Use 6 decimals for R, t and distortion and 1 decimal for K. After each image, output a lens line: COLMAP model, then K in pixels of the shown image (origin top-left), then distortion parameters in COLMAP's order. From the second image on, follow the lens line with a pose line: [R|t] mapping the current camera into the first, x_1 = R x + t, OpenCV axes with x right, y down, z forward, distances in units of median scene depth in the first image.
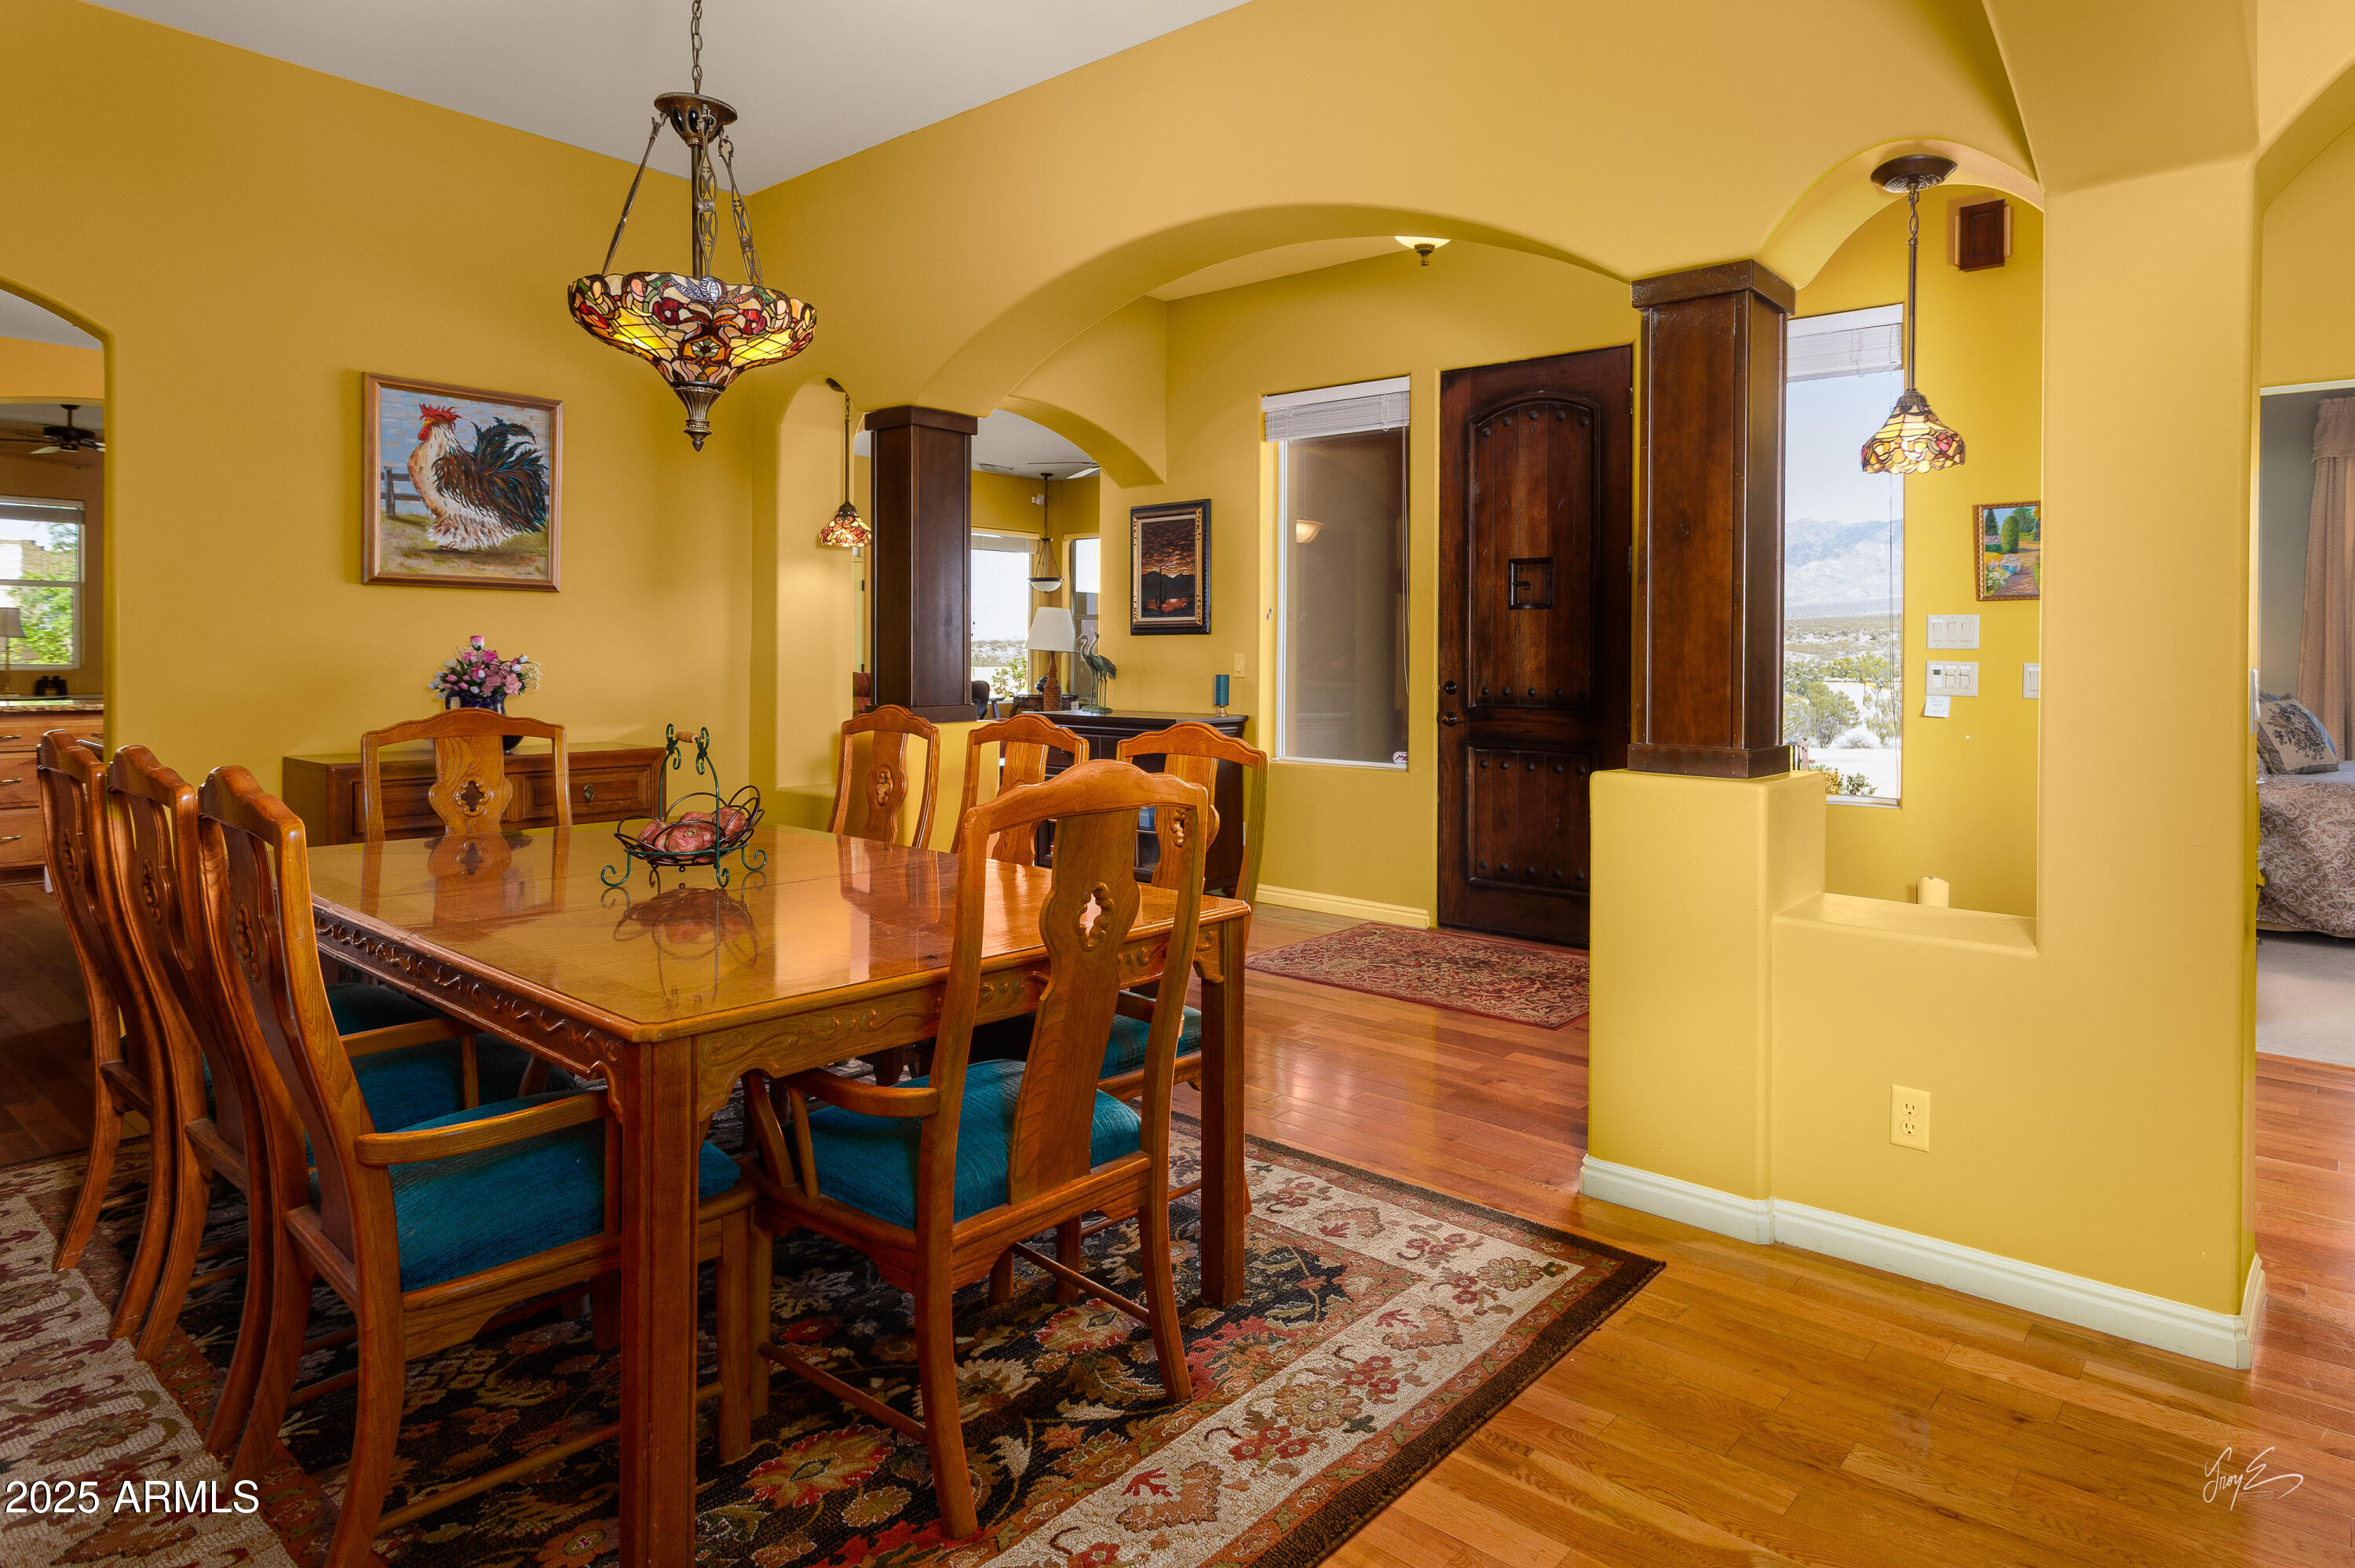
lens RADIAL K [[1293.2, 0, 1369.9], [0, 1293.2, 654.6], [0, 0, 1]] dist [0.001697, 0.000519]
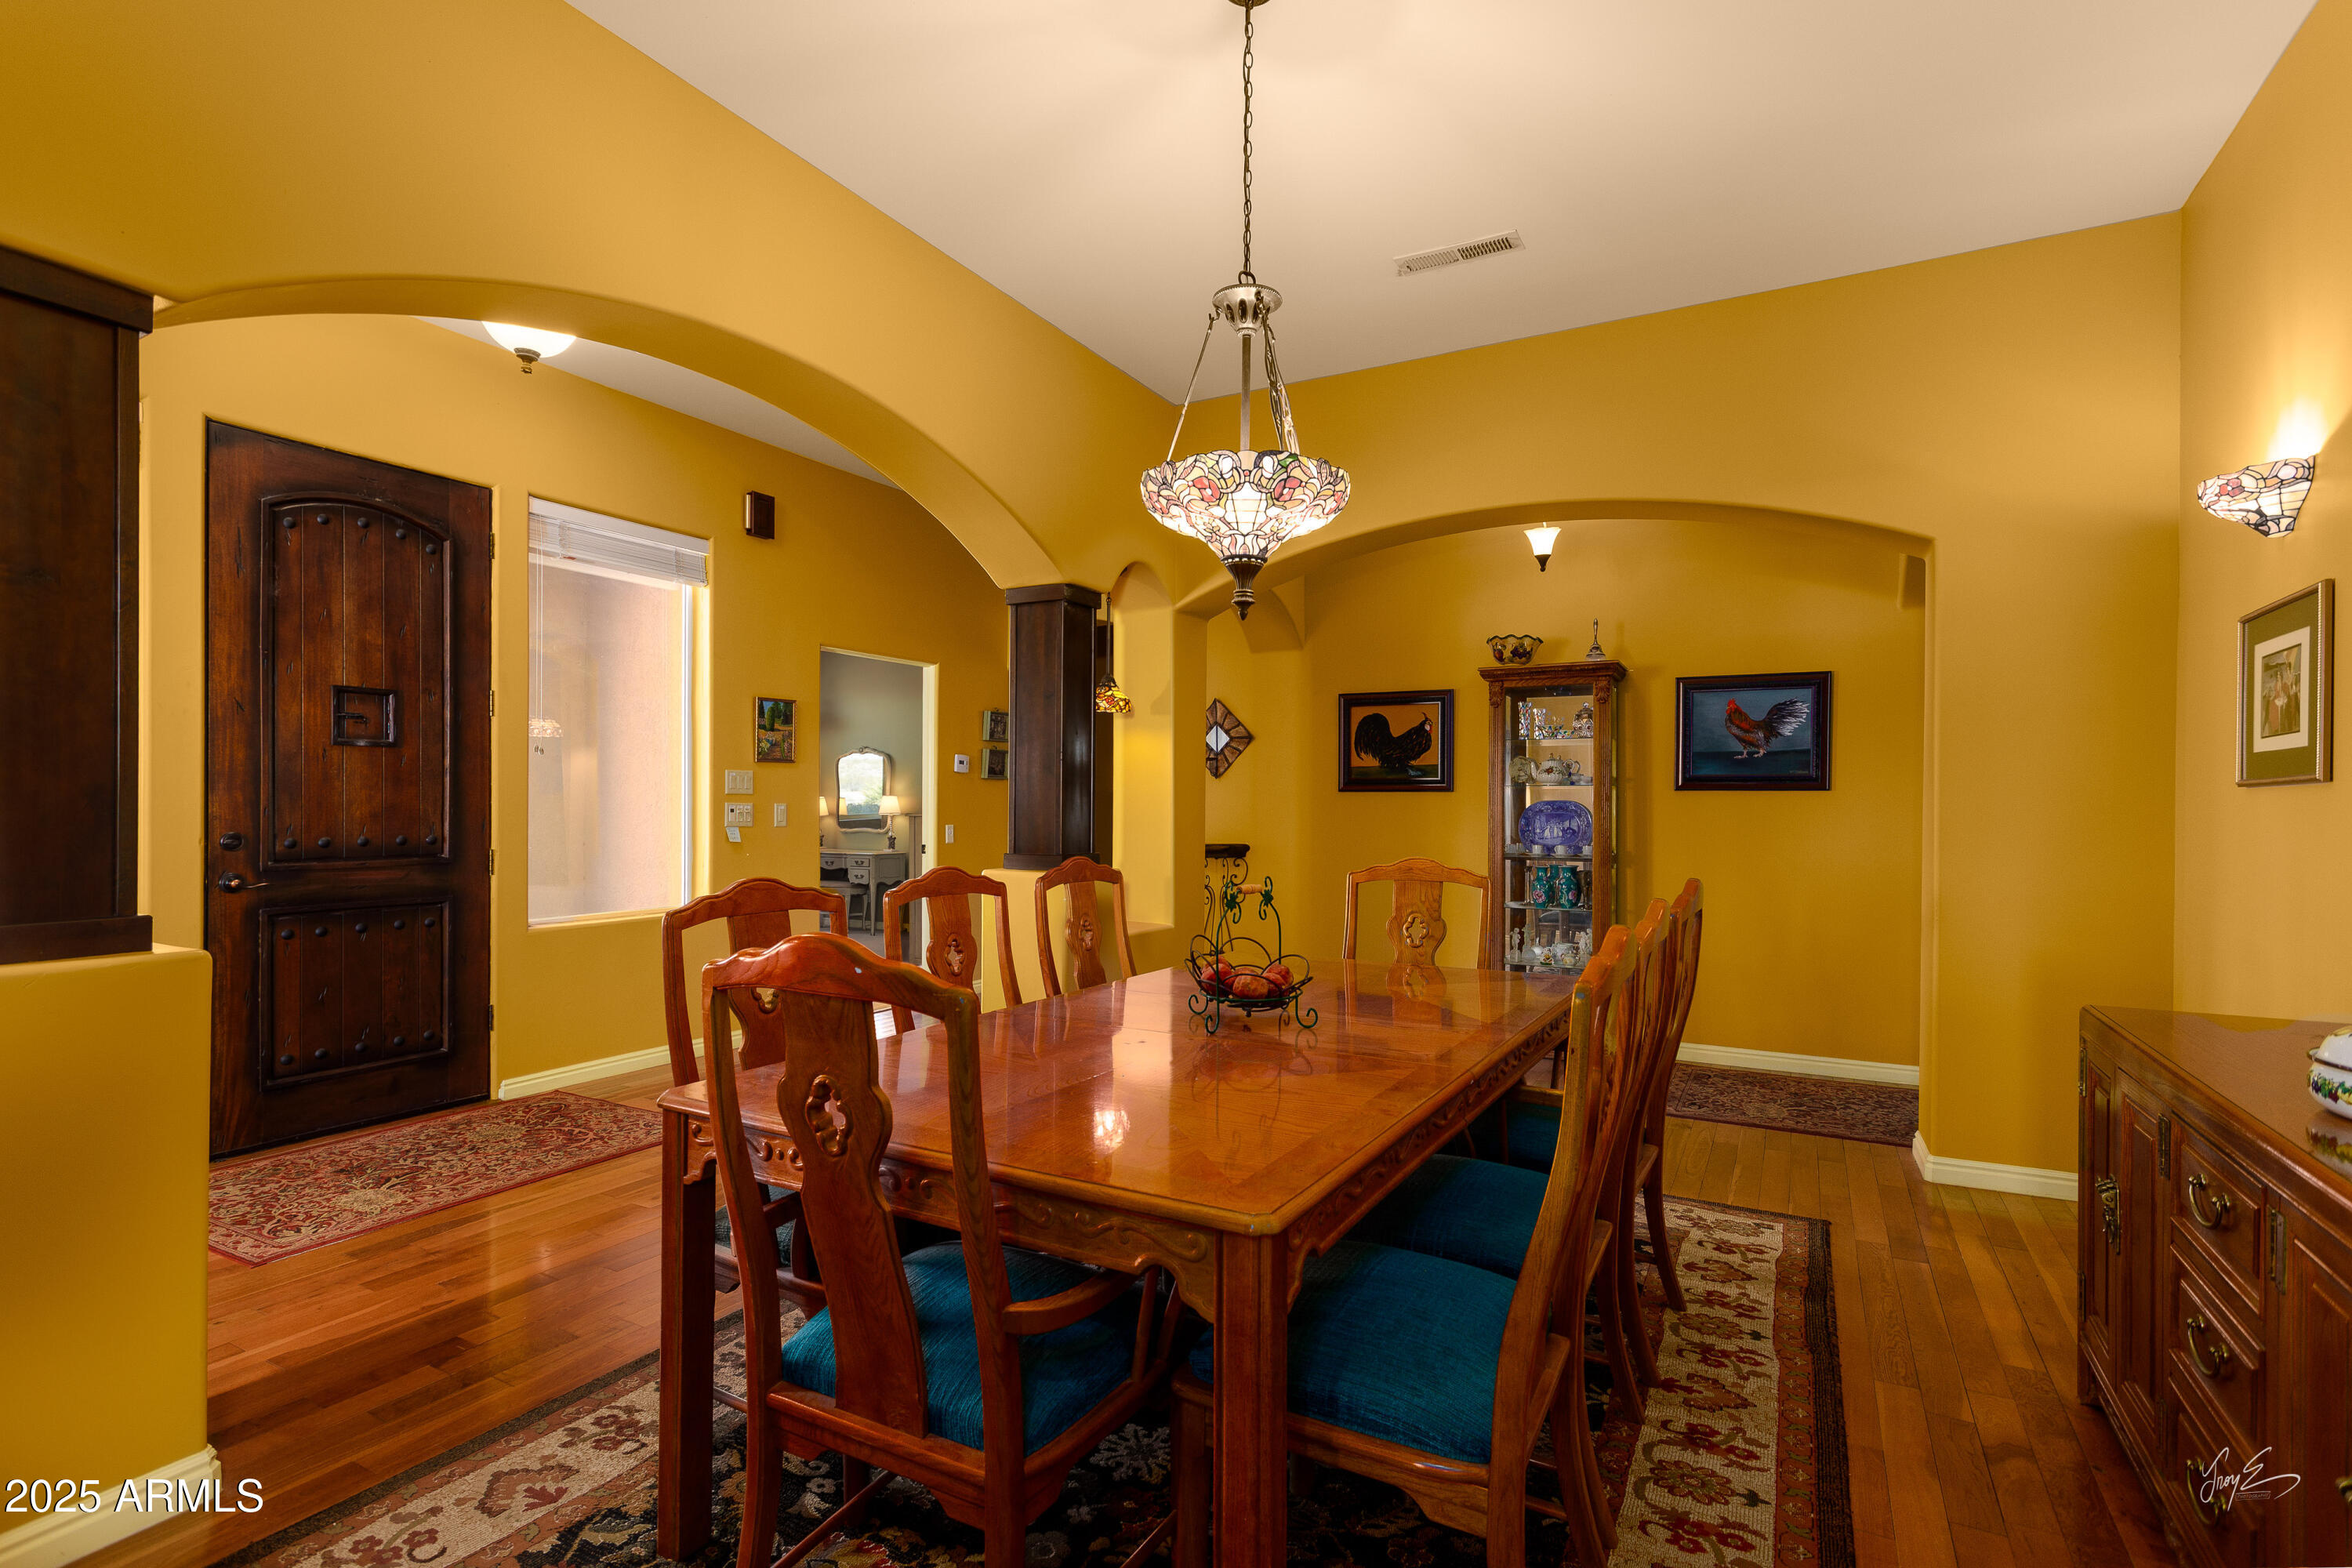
lens RADIAL K [[1120.3, 0, 1174.9], [0, 1120.3, 808.2], [0, 0, 1]] dist [0.001066, 0.000400]
pose [[-0.132866, -0.012371, 0.991057, -0.856785], [-0.000600, 0.999923, 0.012402, -0.005292], [-0.991134, 0.001053, -0.132863, 0.703300]]
